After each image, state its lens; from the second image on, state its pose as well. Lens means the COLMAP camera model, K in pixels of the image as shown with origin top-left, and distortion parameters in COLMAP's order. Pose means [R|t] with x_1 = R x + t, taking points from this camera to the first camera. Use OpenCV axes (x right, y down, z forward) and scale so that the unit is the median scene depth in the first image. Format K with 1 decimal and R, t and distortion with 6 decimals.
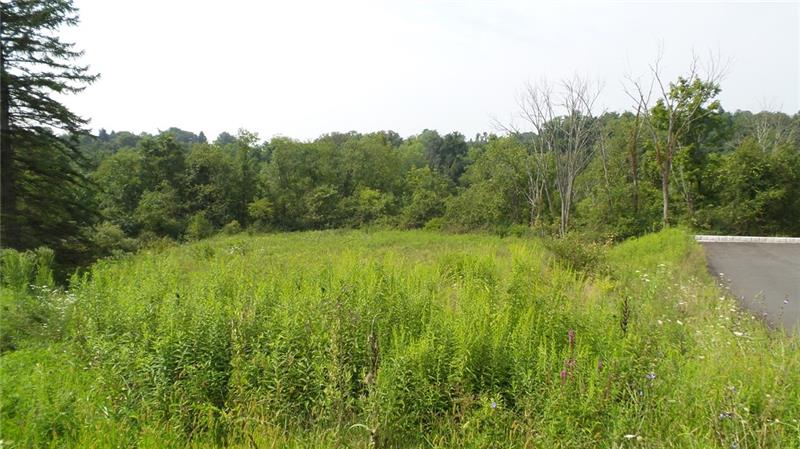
lens RADIAL K [[573.0, 0, 401.8], [0, 573.0, 227.7], [0, 0, 1]] dist [0.026241, 0.006829]
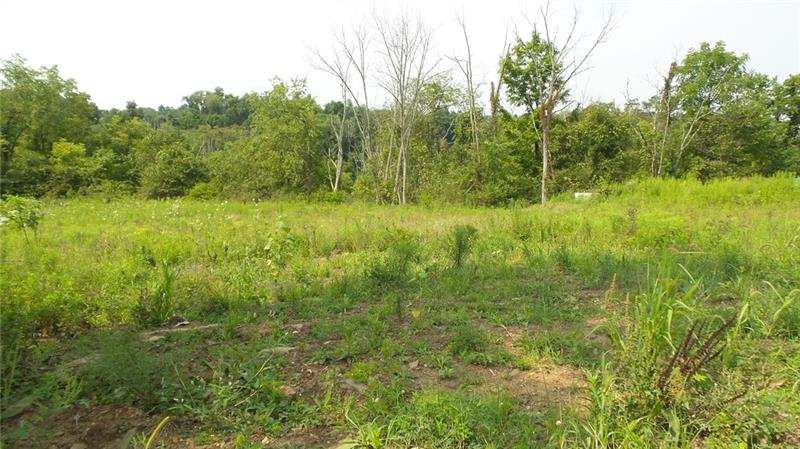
lens RADIAL K [[573.0, 0, 402.6], [0, 573.0, 225.6], [0, 0, 1]] dist [0.026241, 0.006829]
pose [[0.786635, -0.025197, 0.616903, -0.177115], [0.013426, 0.999629, 0.023709, 0.021182], [-0.617272, -0.010368, 0.786682, 0.235535]]
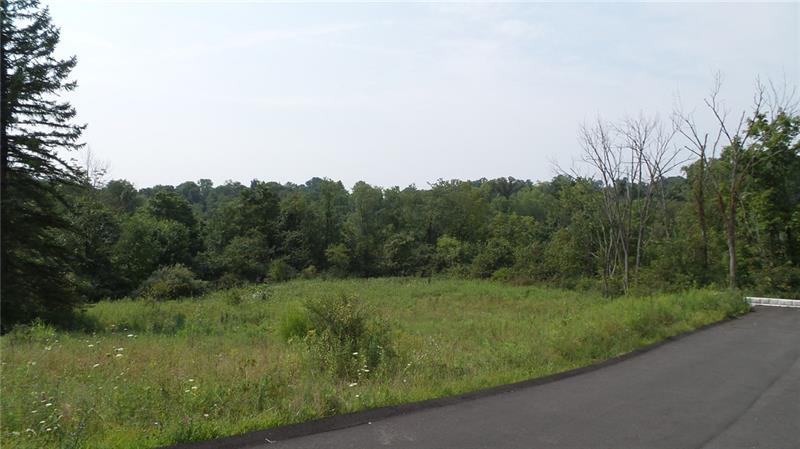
lens RADIAL K [[573.0, 0, 398.3], [0, 573.0, 226.2], [0, 0, 1]] dist [0.026241, 0.006829]
pose [[0.969948, 0.006667, -0.243220, 0.107827], [-0.026946, 0.996419, -0.080149, -0.004421], [0.241814, 0.084294, 0.966654, 0.030766]]
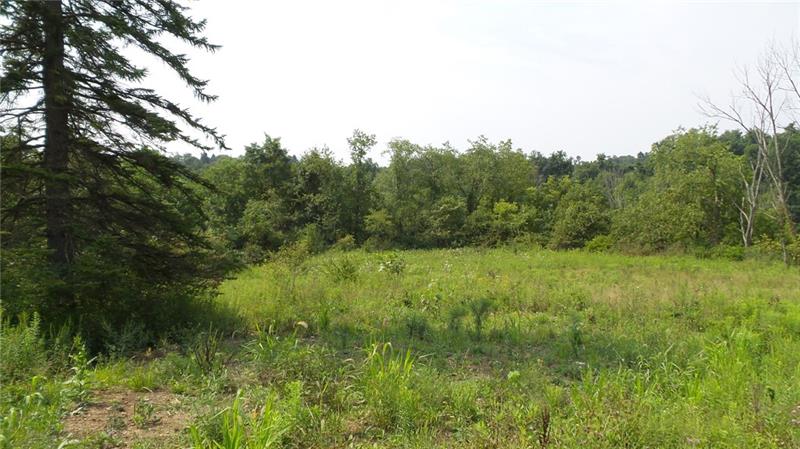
lens RADIAL K [[573.0, 0, 402.8], [0, 573.0, 225.6], [0, 0, 1]] dist [0.026241, 0.006829]
pose [[0.990146, 0.015982, -0.139121, -0.090799], [-0.022748, 0.998627, -0.047180, 0.011292], [0.138176, 0.049879, 0.989151, 0.164392]]
